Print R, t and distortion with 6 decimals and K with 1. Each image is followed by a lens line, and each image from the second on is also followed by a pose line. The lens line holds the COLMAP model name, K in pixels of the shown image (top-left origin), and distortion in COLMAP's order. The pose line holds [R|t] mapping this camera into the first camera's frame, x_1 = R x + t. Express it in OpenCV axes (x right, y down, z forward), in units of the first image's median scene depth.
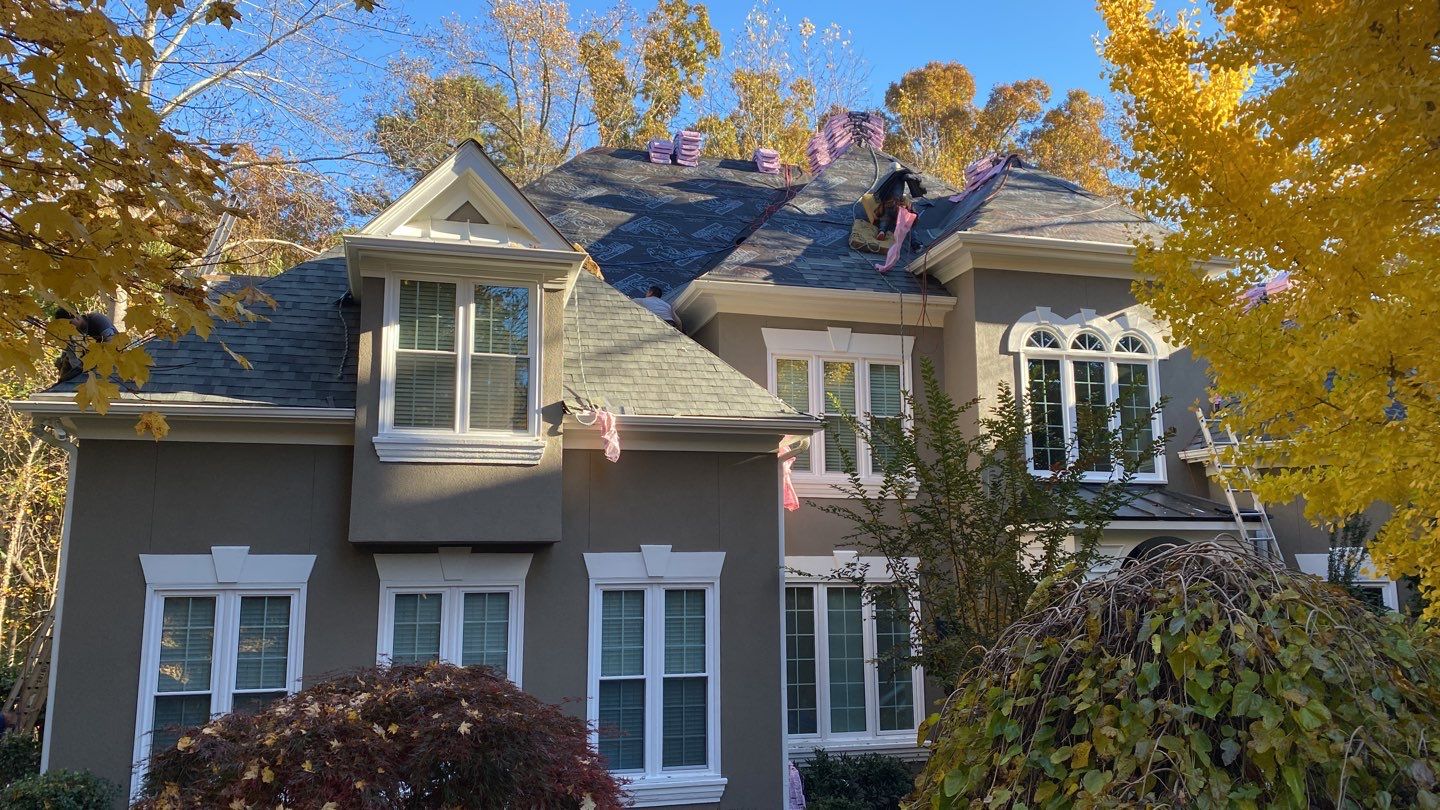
lens RADIAL K [[1071.0, 0, 696.7], [0, 1071.0, 397.7], [0, 0, 1]] dist [0.005666, 0.004662]
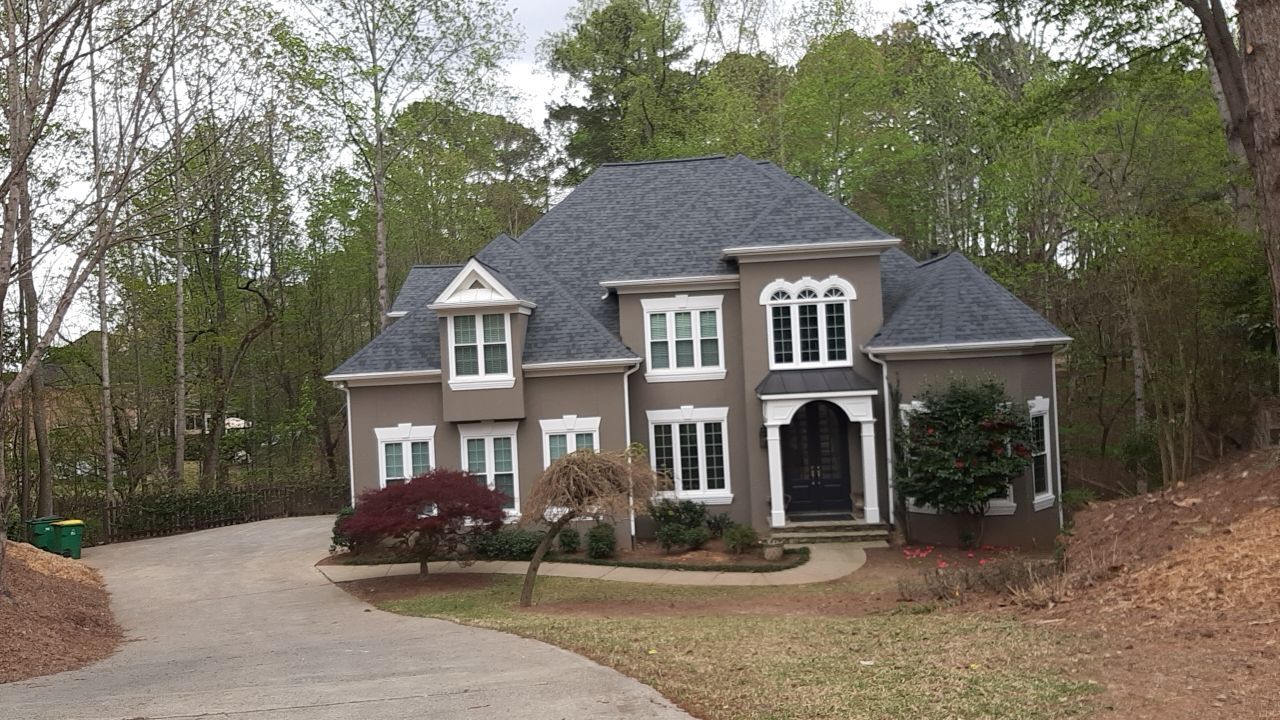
lens RADIAL K [[952.0, 0, 619.3], [0, 952.0, 353.5], [0, 0, 1]] dist [0.005666, 0.004662]
pose [[0.944815, -0.043111, -0.324754, 0.610070], [0.099972, 0.981960, 0.160497, -0.259970], [0.311976, -0.184106, 0.932081, -0.720947]]
